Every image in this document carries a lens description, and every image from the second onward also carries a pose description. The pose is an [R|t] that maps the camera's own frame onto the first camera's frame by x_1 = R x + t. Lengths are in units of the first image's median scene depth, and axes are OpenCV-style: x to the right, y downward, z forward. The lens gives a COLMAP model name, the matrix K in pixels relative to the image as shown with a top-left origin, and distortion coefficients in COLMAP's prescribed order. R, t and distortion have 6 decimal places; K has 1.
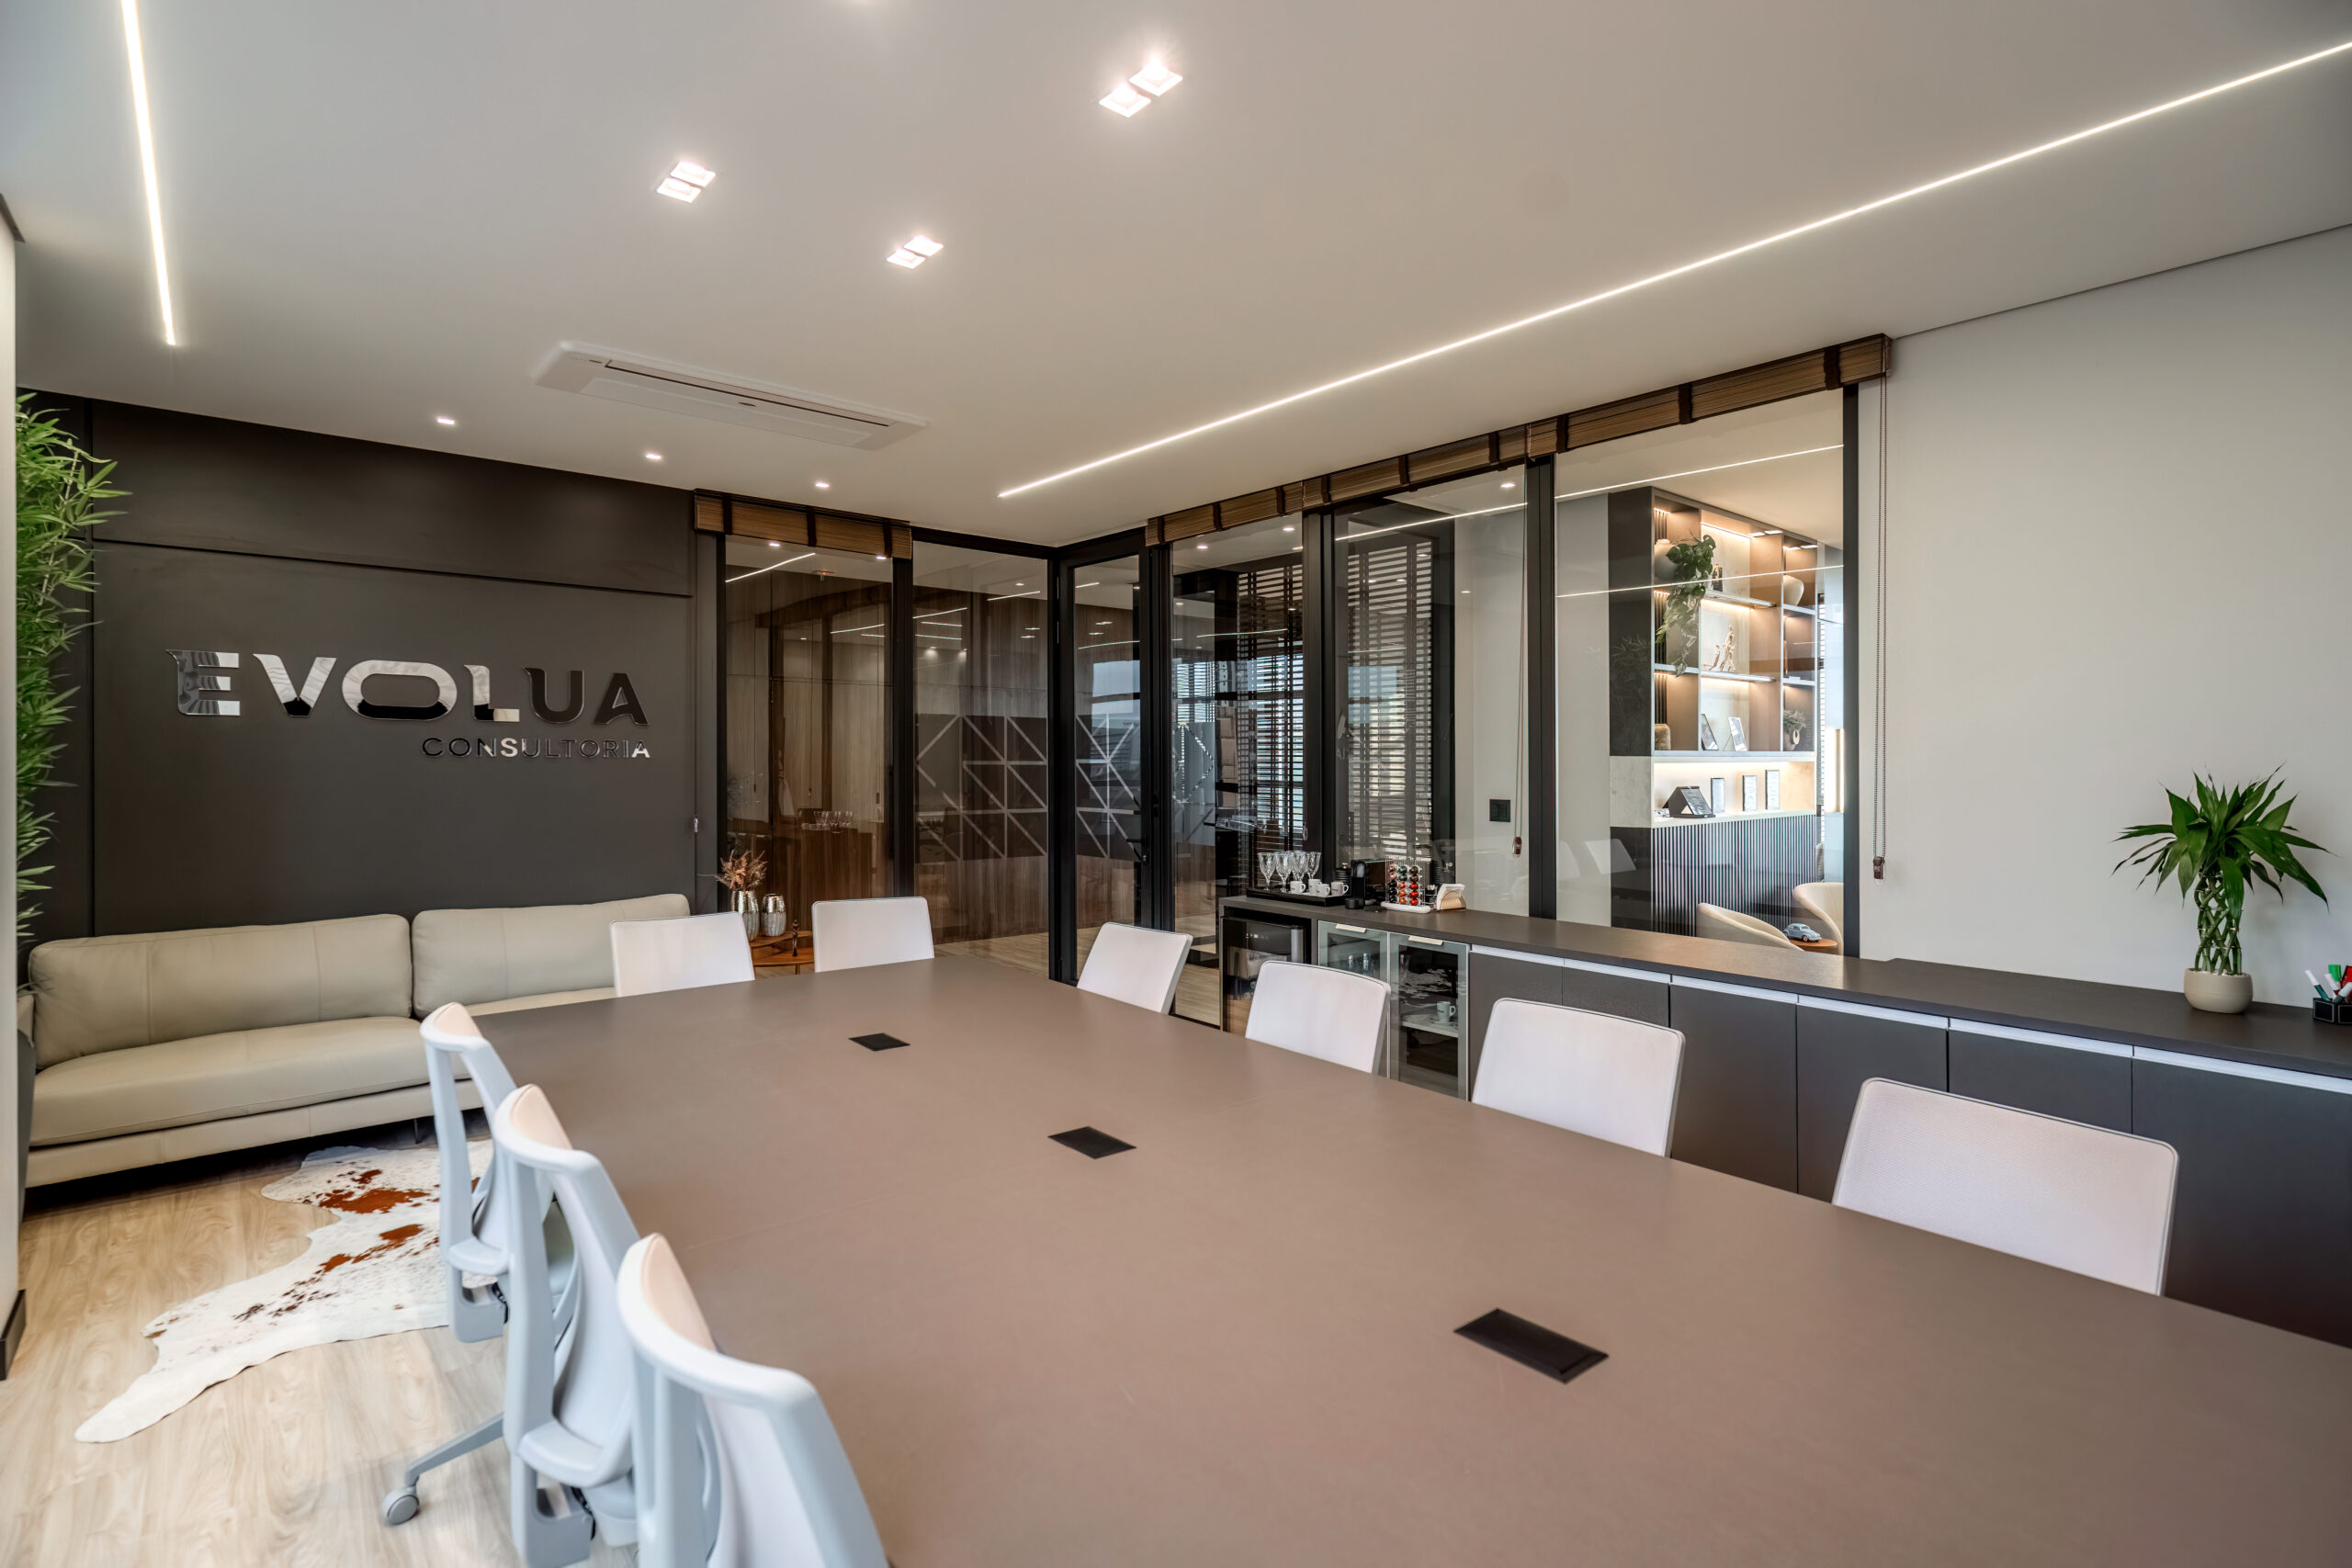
lens RADIAL K [[1117.3, 0, 1177.3], [0, 1117.3, 754.8], [0, 0, 1]] dist [0.001405, -0.000336]
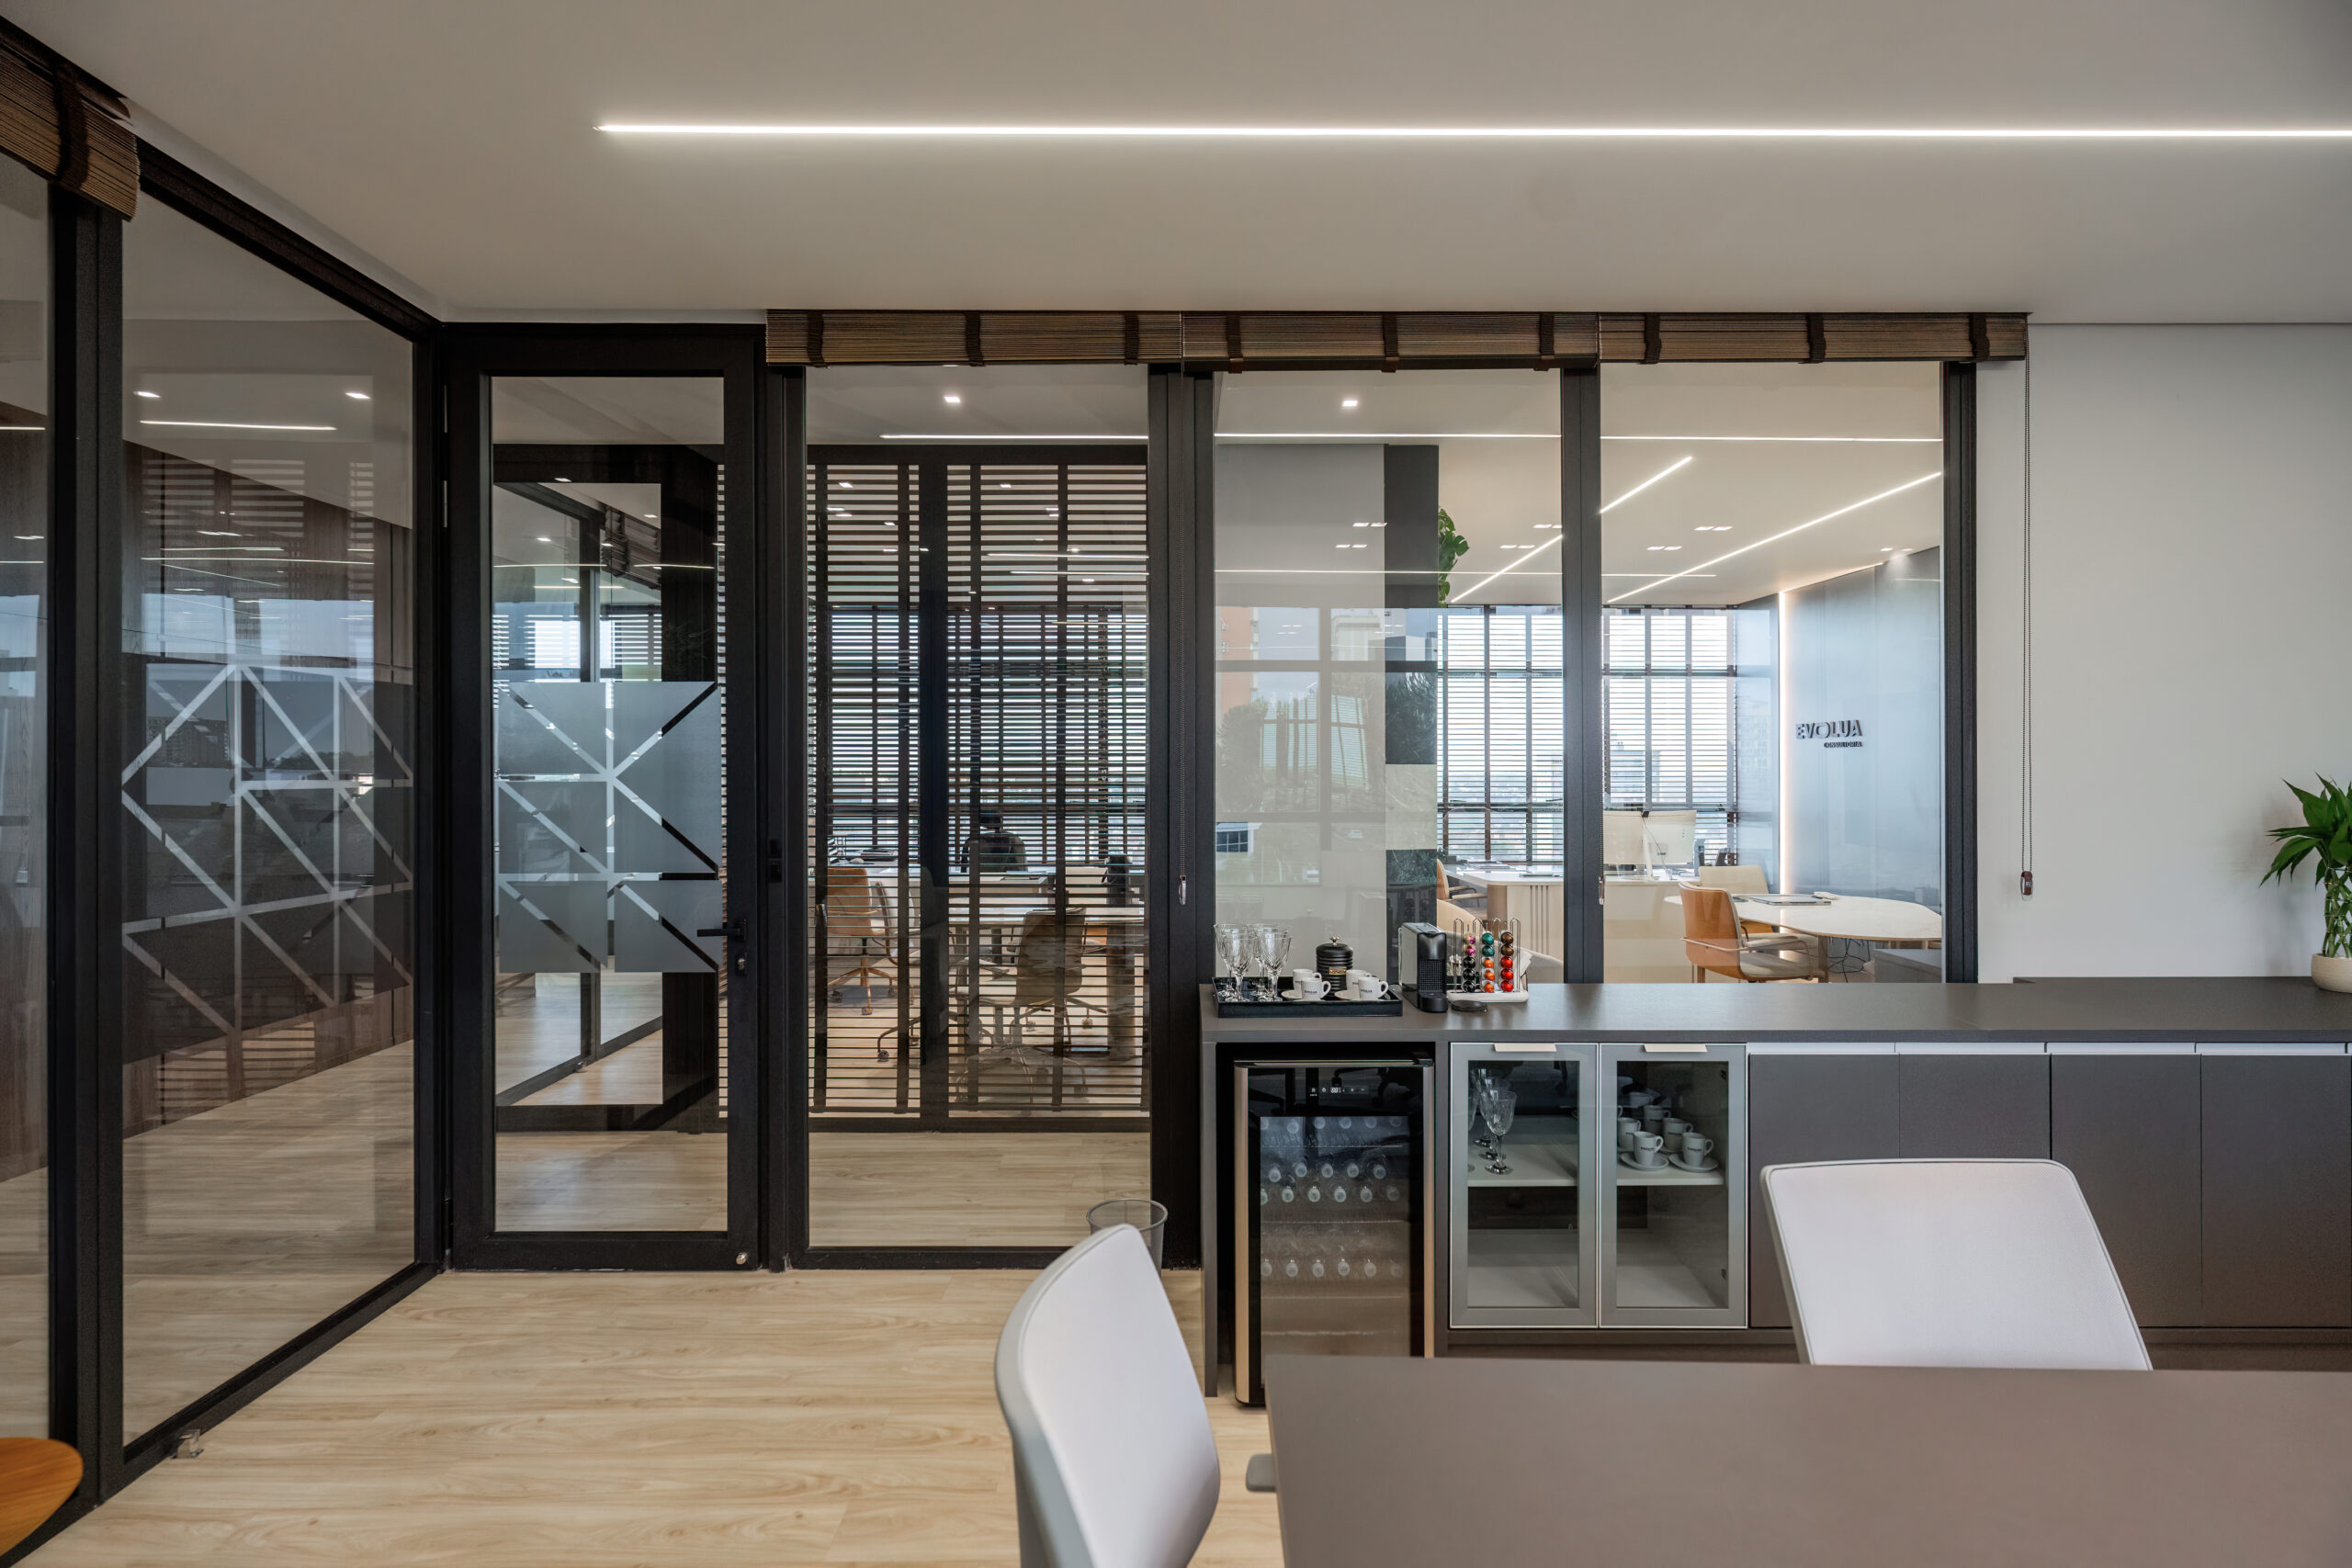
lens RADIAL K [[1324.4, 0, 1176.6], [0, 1324.4, 849.8], [0, 0, 1]] dist [-0.006507, -0.001093]
pose [[0.653519, -0.045055, 0.755568, -0.476584], [-0.001622, 0.998141, 0.060923, -0.002504], [-0.756908, -0.041040, 0.652232, 0.583011]]
